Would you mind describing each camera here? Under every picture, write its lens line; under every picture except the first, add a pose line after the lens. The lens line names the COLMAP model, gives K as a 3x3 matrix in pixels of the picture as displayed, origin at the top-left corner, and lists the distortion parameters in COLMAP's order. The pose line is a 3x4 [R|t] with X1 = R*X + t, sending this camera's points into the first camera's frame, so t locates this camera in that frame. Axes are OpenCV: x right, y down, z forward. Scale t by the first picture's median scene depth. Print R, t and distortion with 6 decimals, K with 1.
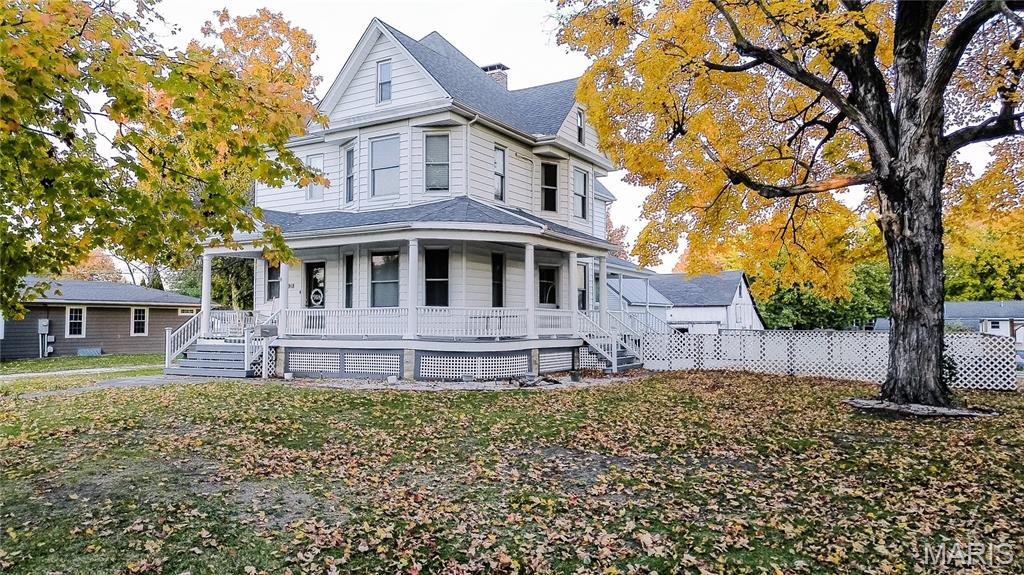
lens RADIAL K [[715.3, 0, 512.0], [0, 715.3, 287.5], [0, 0, 1]] dist [0.095942, -0.125377]
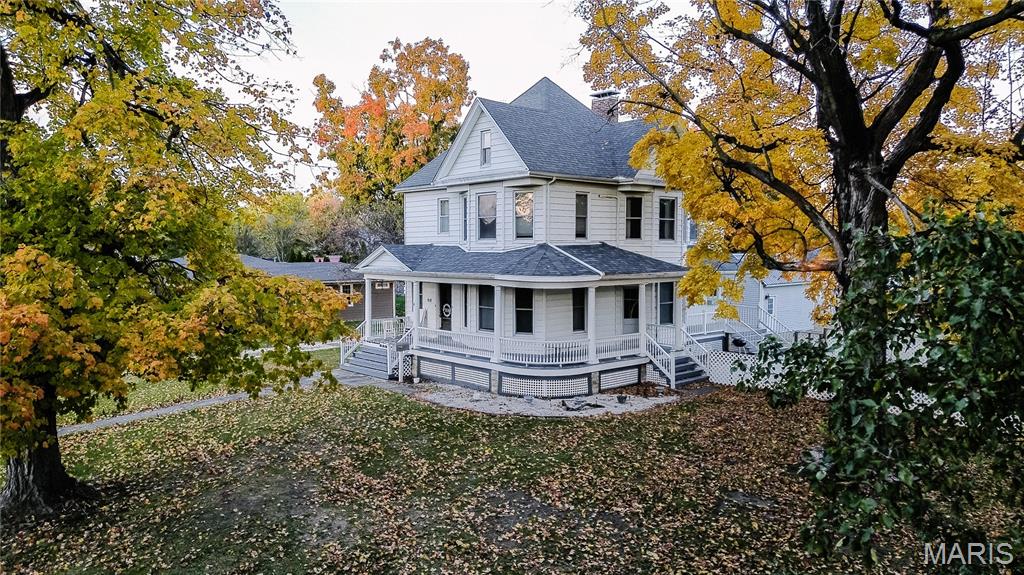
lens RADIAL K [[715.3, 0, 512.0], [0, 715.3, 287.5], [0, 0, 1]] dist [0.095942, -0.125377]
pose [[0.958728, 0.014261, -0.283966, 0.223575], [0.014538, 0.994976, 0.099051, -0.169227], [0.283952, -0.099092, 0.953705, -0.194317]]
